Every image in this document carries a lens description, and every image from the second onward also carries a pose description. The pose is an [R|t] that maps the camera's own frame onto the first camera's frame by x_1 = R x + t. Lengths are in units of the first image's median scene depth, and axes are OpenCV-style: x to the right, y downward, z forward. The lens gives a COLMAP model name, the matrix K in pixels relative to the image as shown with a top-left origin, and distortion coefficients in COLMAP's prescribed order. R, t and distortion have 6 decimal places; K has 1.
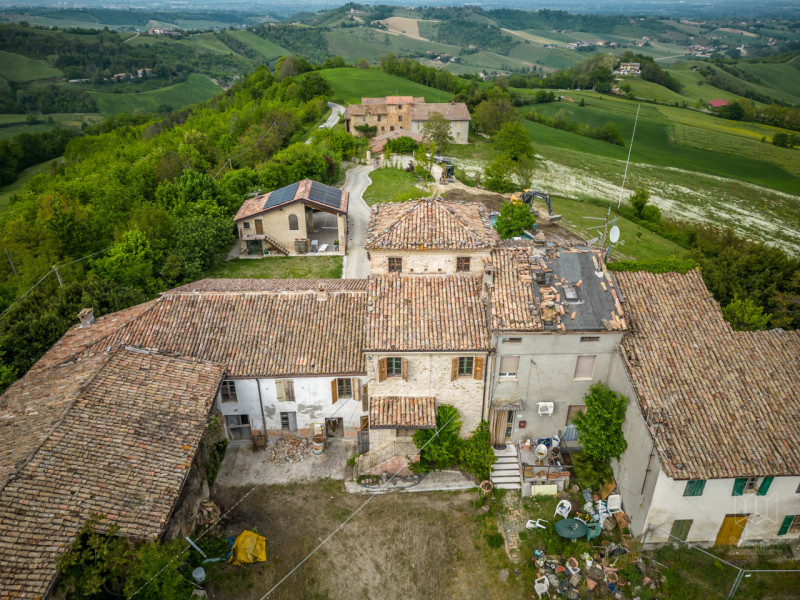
lens RADIAL K [[561.0, 0, 402.8], [0, 561.0, 300.1], [0, 0, 1]] dist [0.072268, -0.063138]
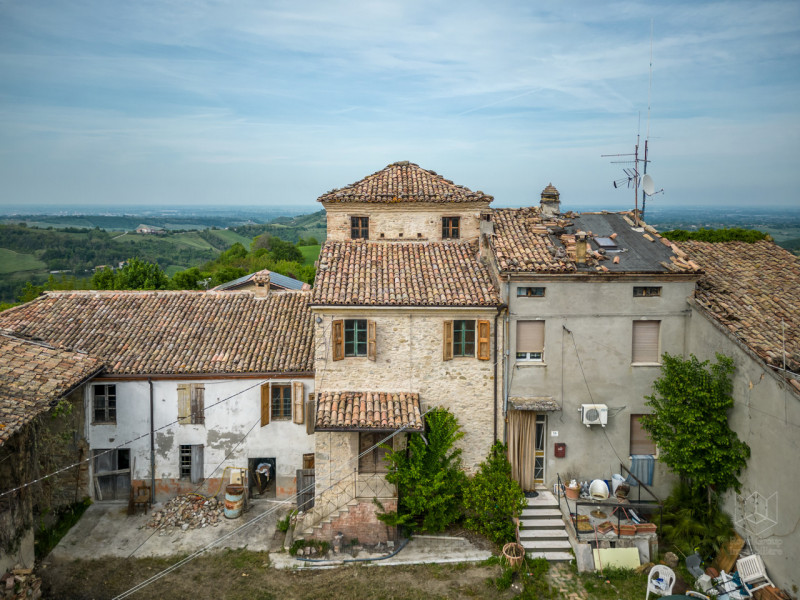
lens RADIAL K [[586.0, 0, 366.4], [0, 586.0, 233.3], [0, 0, 1]] dist [0.060493, -0.042773]
pose [[0.999918, -0.000088, -0.012815, 0.005670], [-0.005407, 0.903697, -0.428139, 0.283147], [0.011618, 0.428173, 0.903622, 0.299875]]
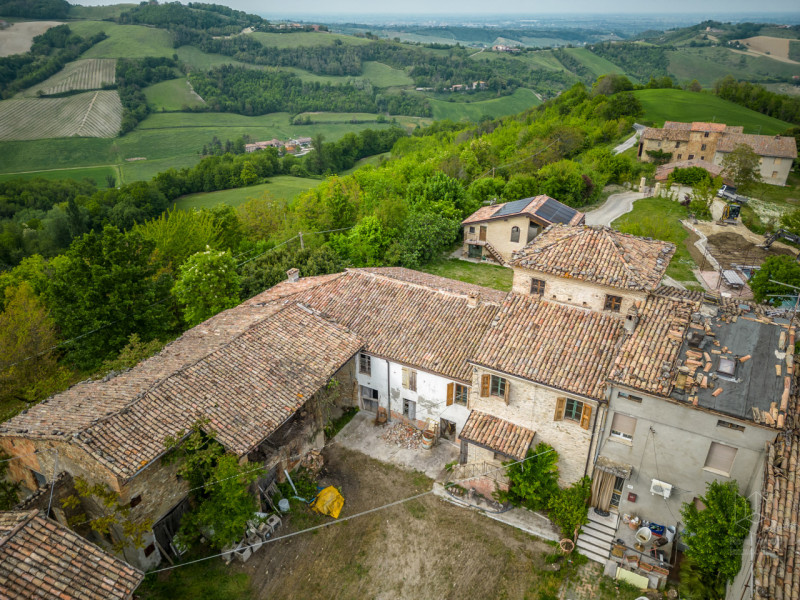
lens RADIAL K [[561.0, 0, 402.8], [0, 561.0, 300.1], [0, 0, 1]] dist [0.072268, -0.063138]
pose [[0.862195, 0.232102, -0.450275, 0.229877], [-0.243324, 0.969358, 0.033750, -0.017919], [0.444311, 0.080463, 0.892252, 0.036132]]
